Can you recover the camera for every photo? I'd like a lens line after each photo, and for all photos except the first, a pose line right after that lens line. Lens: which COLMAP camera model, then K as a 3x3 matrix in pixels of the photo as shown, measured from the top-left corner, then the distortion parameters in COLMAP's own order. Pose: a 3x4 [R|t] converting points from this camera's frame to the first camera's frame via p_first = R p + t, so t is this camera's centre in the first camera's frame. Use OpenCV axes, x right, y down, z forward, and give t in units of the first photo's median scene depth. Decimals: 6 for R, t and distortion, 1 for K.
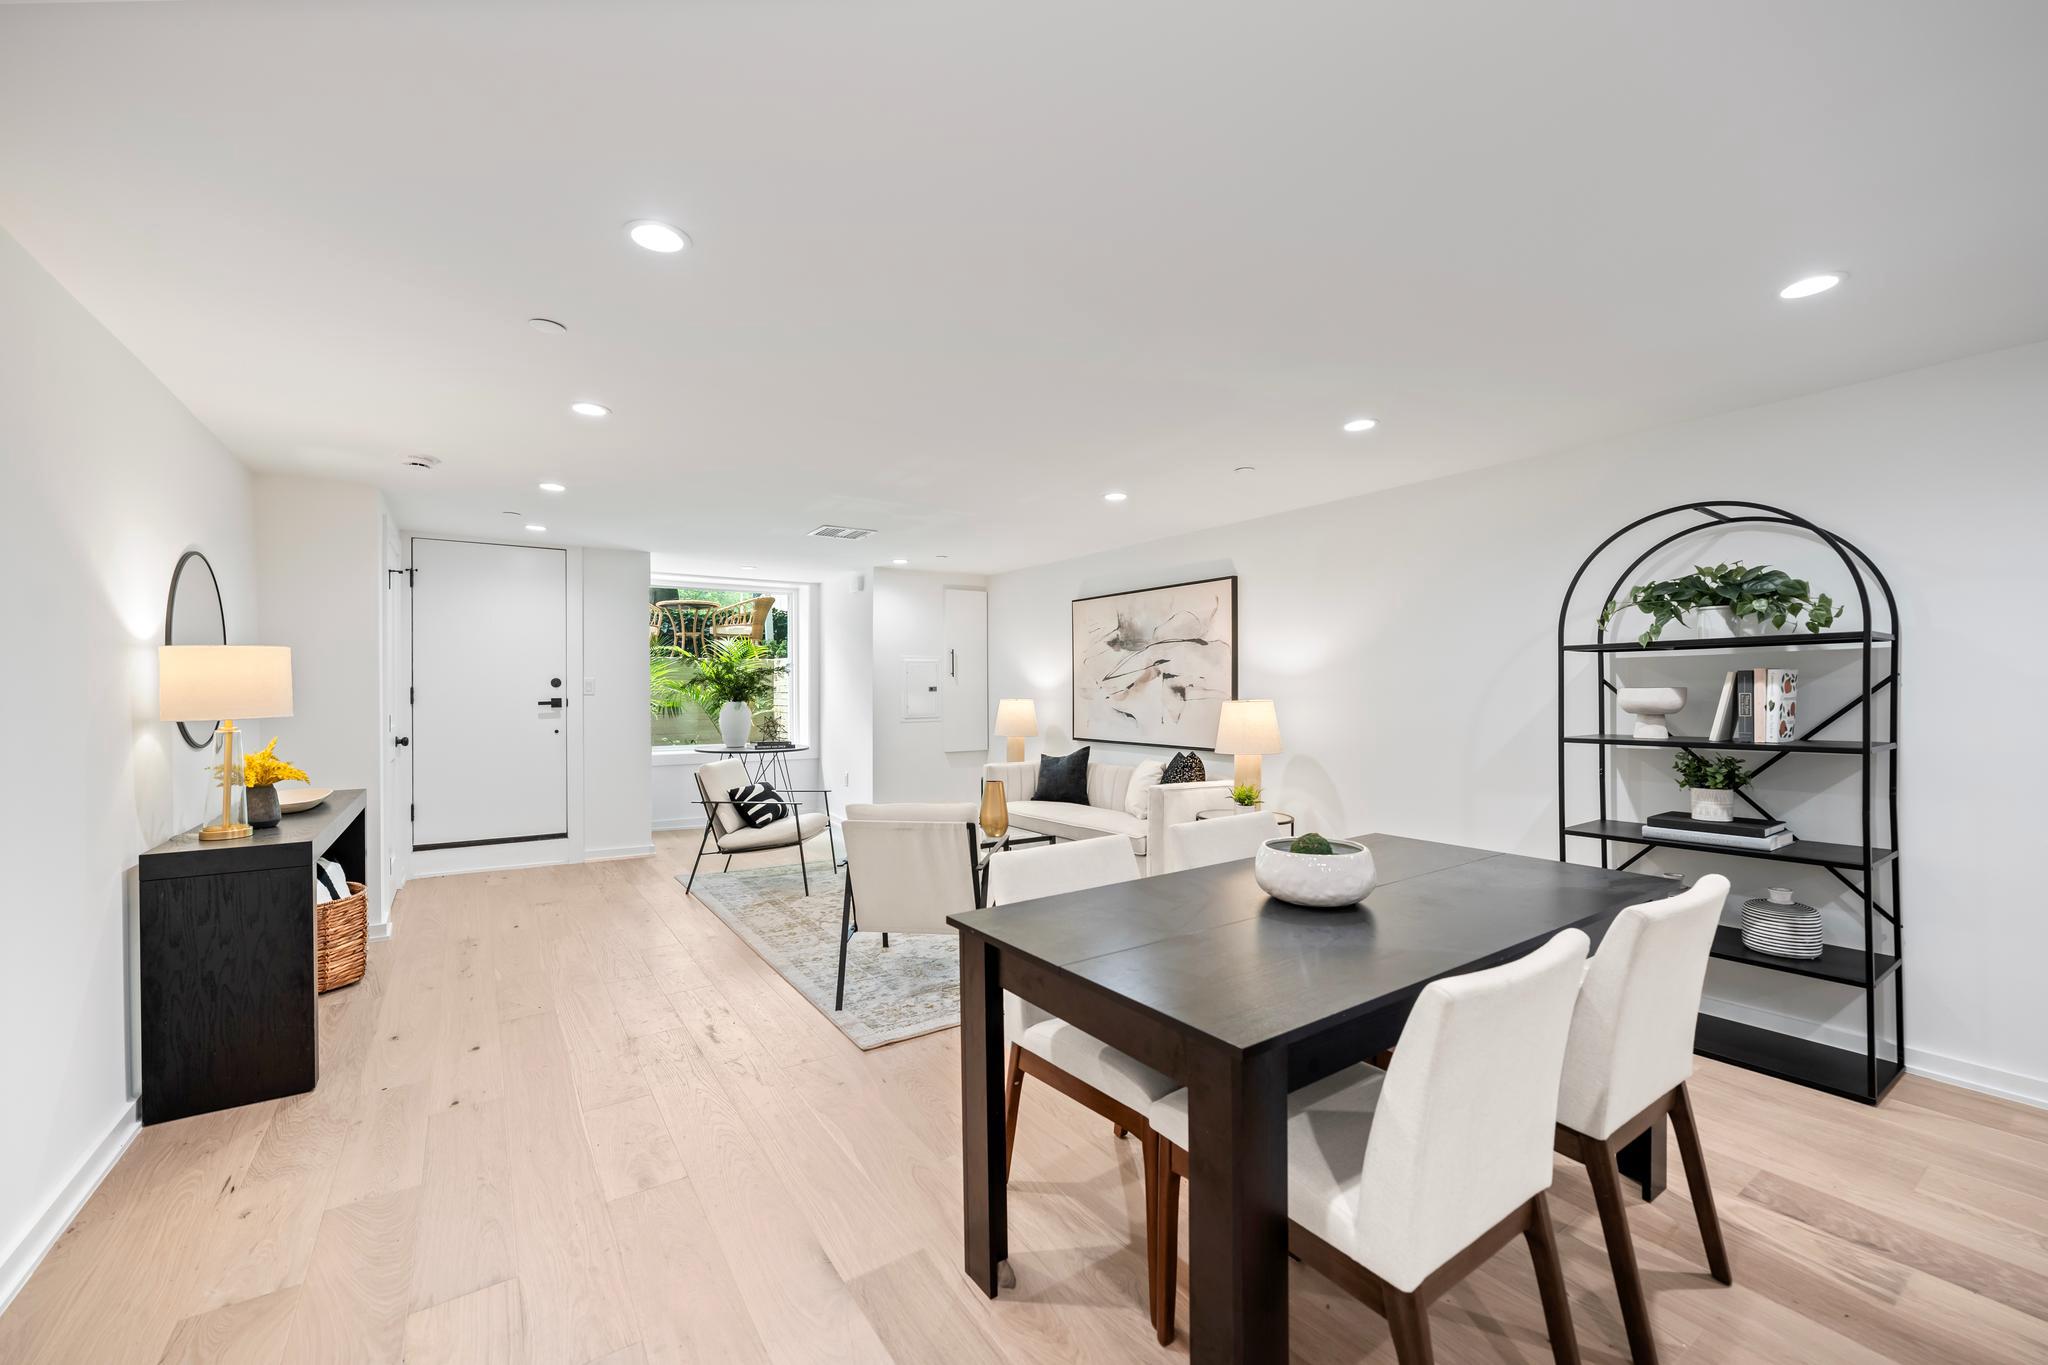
lens RADIAL K [[781.1, 0, 998.9], [0, 781.1, 696.5], [0, 0, 1]] dist [-0.004430, -0.001002]
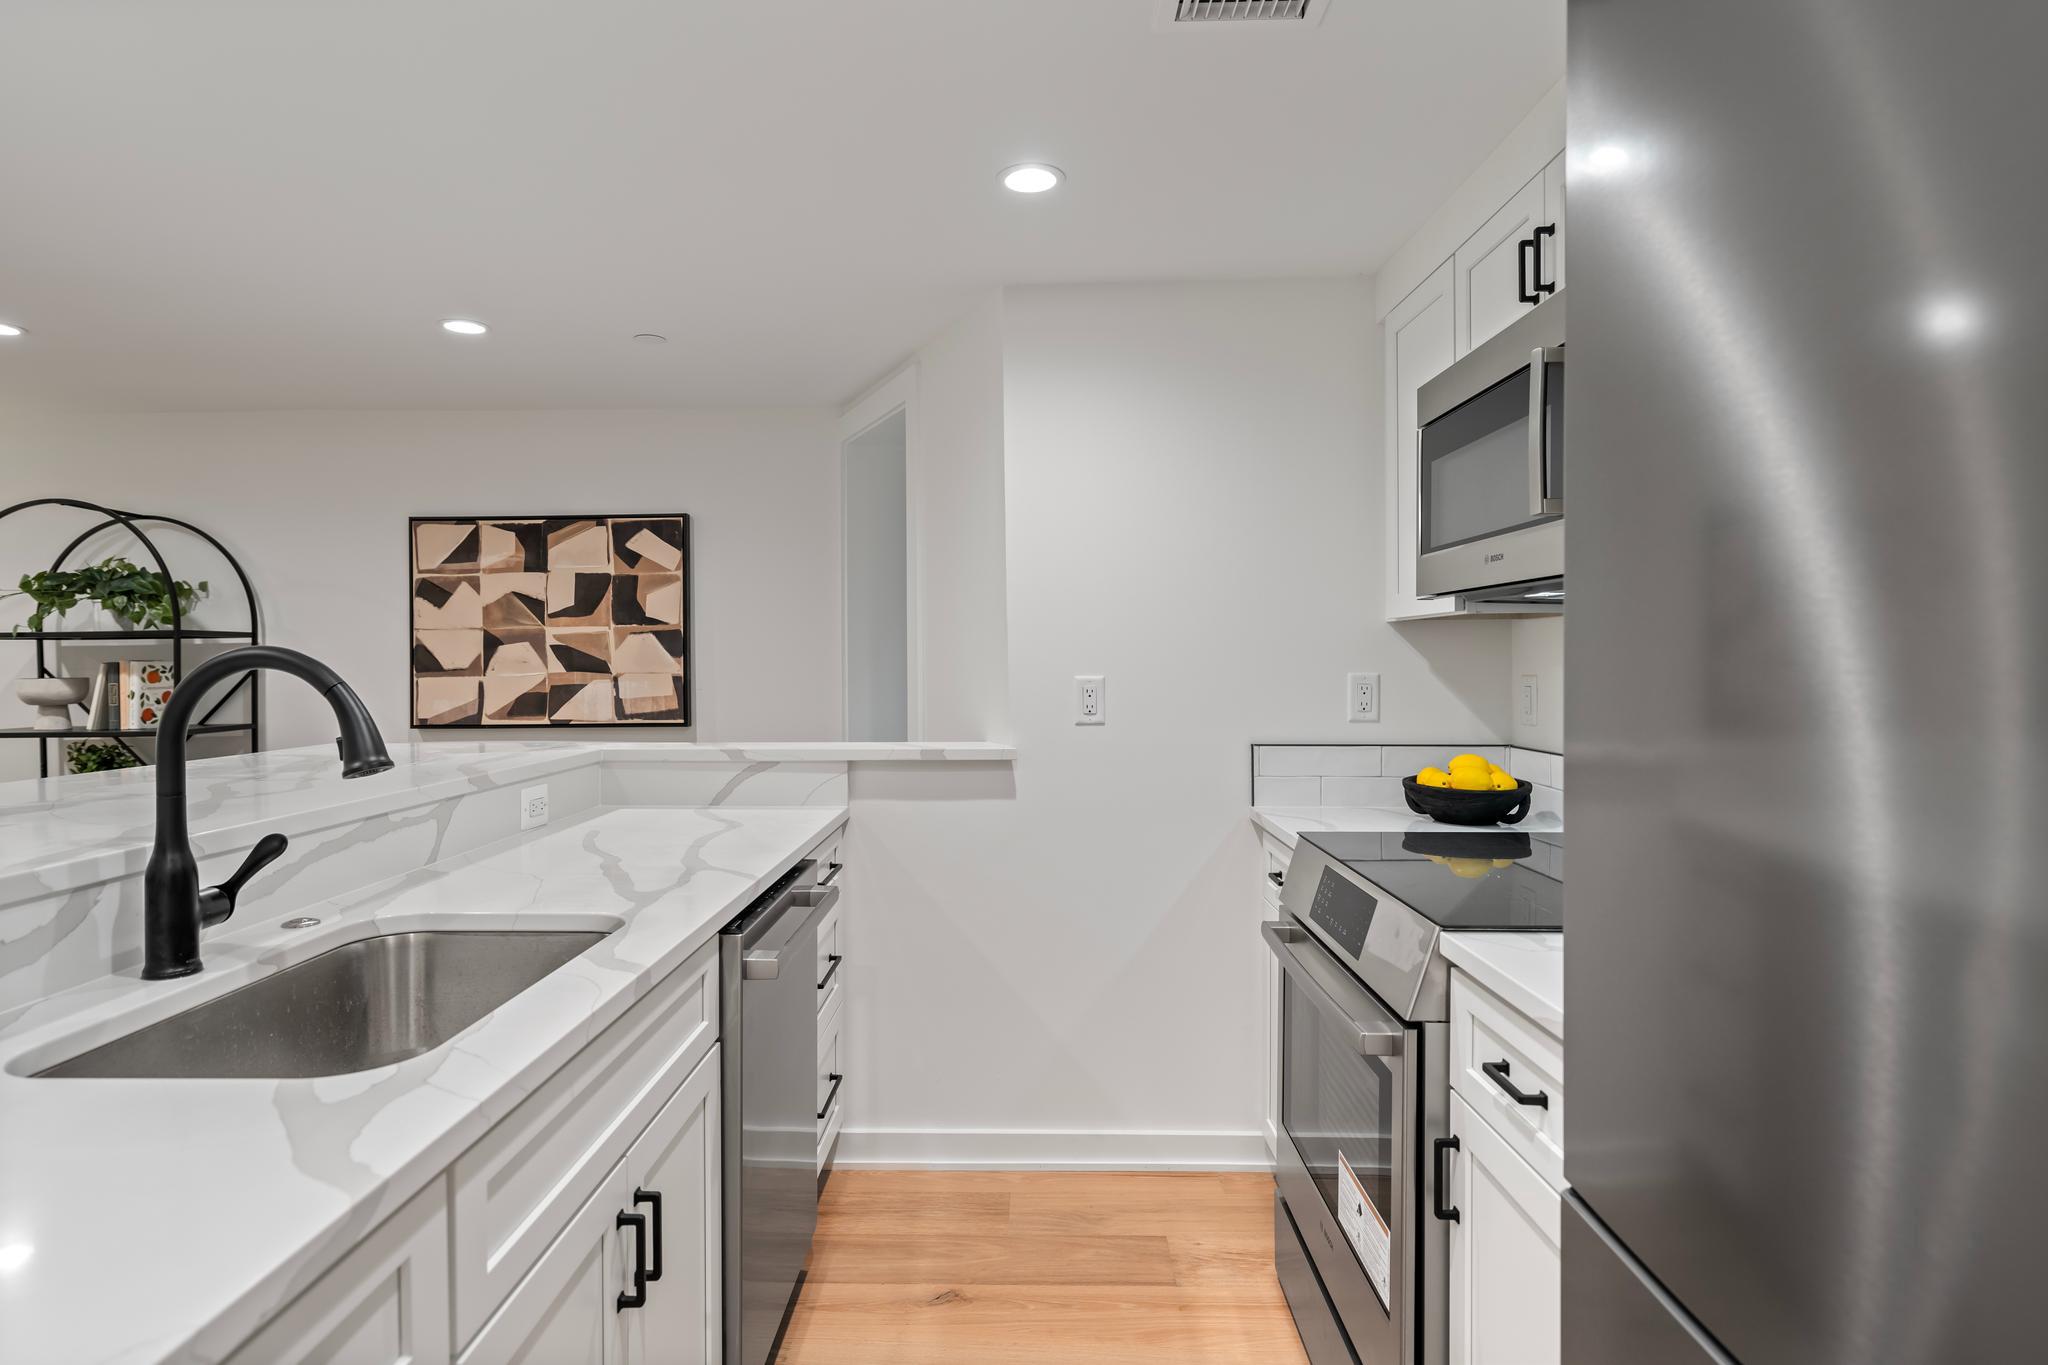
lens RADIAL K [[1086.2, 0, 1022.2], [0, 1086.2, 677.4], [0, 0, 1]] dist [0.006291, -0.002029]
pose [[0.574368, -0.012018, 0.818509, 0.239202], [0.010212, 0.999920, 0.007515, -0.005679], [-0.818533, 0.004042, 0.574445, -0.451548]]
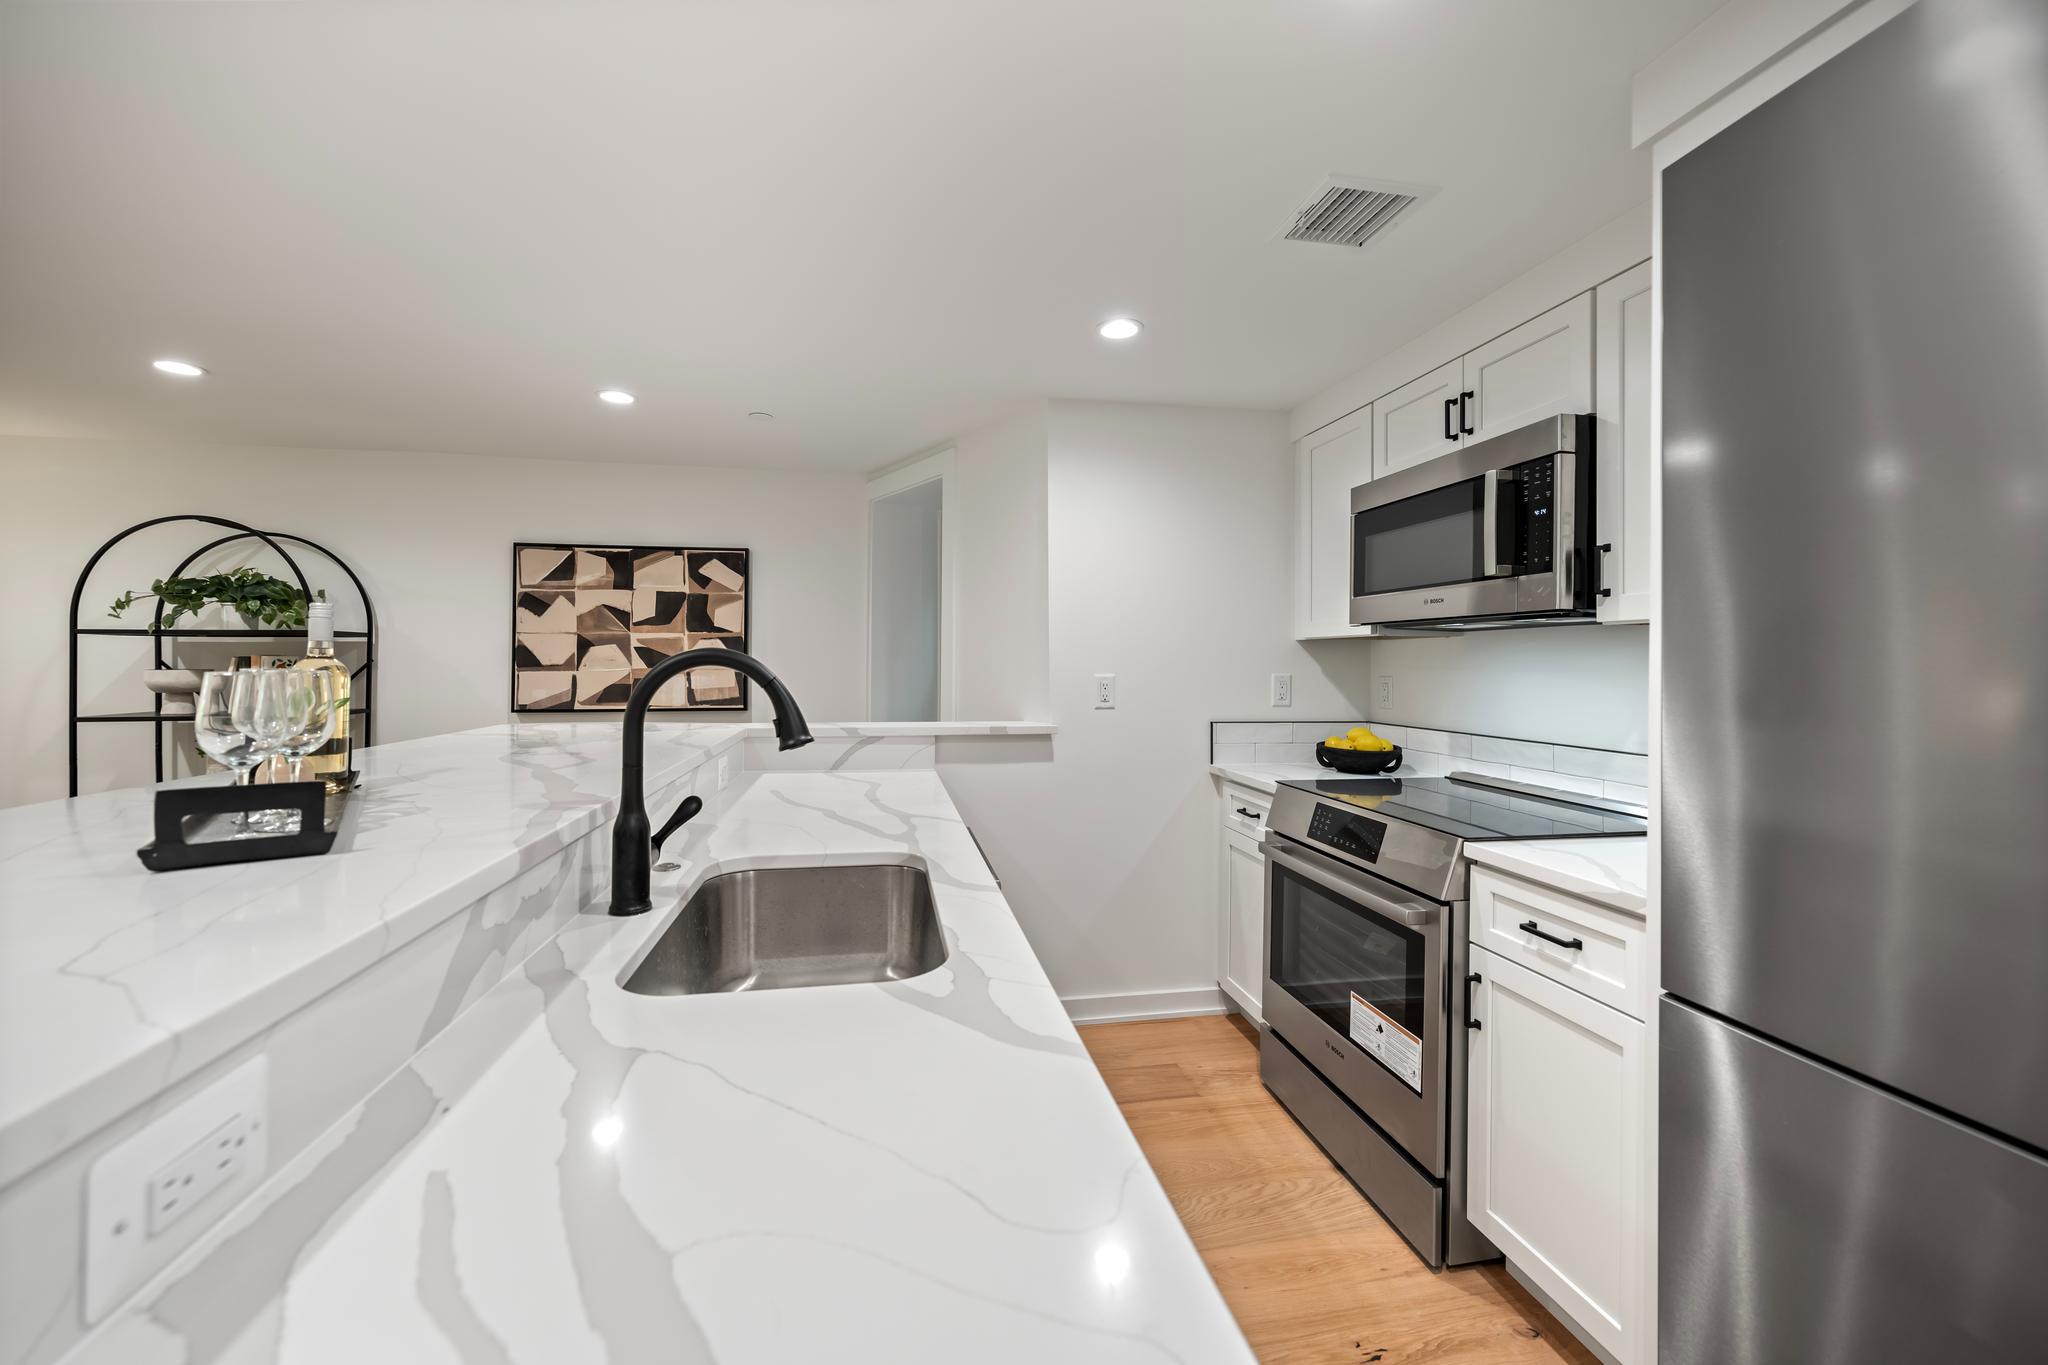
lens RADIAL K [[781.1, 0, 1023.6], [0, 781.1, 661.7], [0, 0, 1]] dist [-0.004430, -0.001002]
pose [[0.401137, 0.006535, 0.915995, 0.169822], [0.001335, 0.999969, -0.007719, -0.006958], [-0.916017, 0.004319, 0.401116, -0.337094]]
